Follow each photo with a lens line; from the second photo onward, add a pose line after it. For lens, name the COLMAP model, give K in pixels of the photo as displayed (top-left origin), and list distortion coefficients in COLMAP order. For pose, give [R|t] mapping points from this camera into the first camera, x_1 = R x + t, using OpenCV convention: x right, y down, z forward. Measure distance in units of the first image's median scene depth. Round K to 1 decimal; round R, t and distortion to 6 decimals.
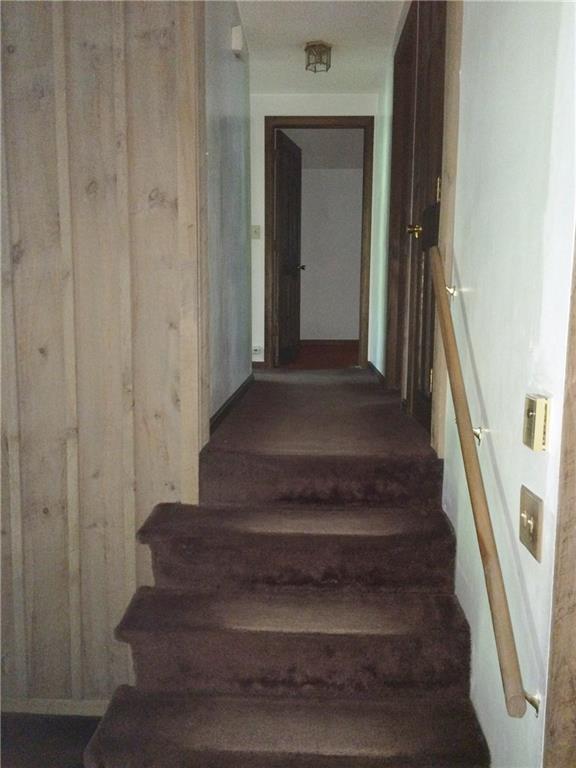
lens RADIAL K [[652.8, 0, 288.0], [0, 652.8, 384.0], [0, 0, 1]] dist [0.081036, -0.099098]
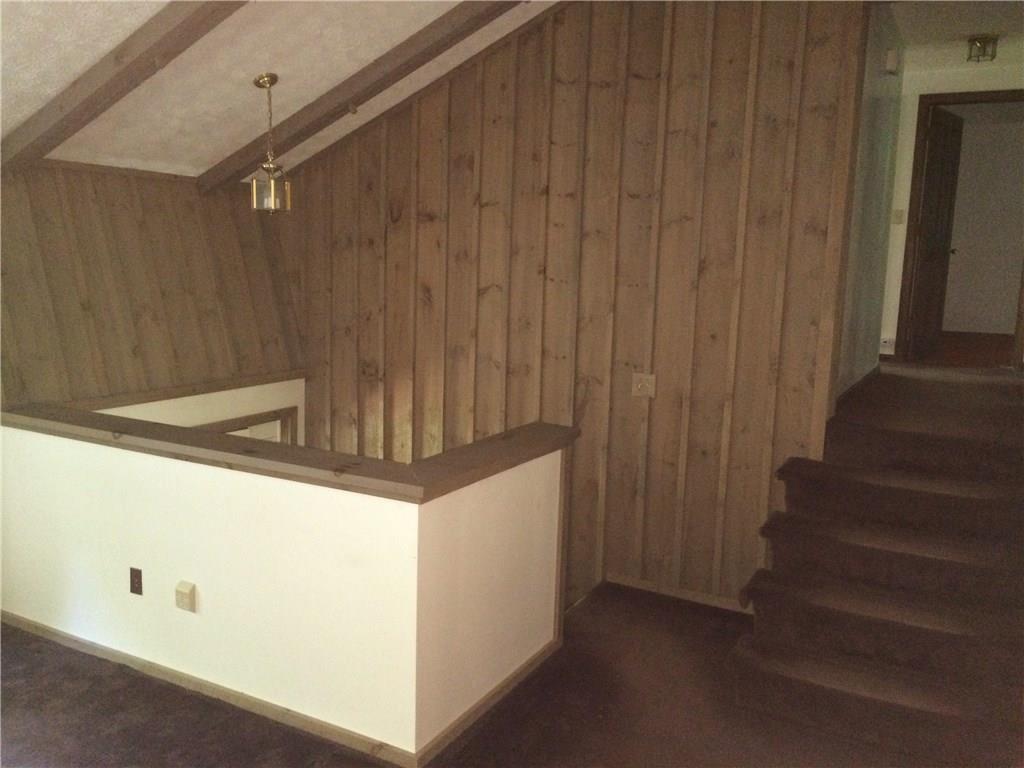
lens RADIAL K [[870.4, 0, 512.0], [0, 870.4, 384.0], [0, 0, 1]] dist [0.081036, -0.099098]
pose [[0.896684, 0.082152, -0.434982, 0.055785], [-0.076643, 0.996600, 0.030228, 0.025235], [0.435987, 0.006234, 0.899932, -0.830329]]
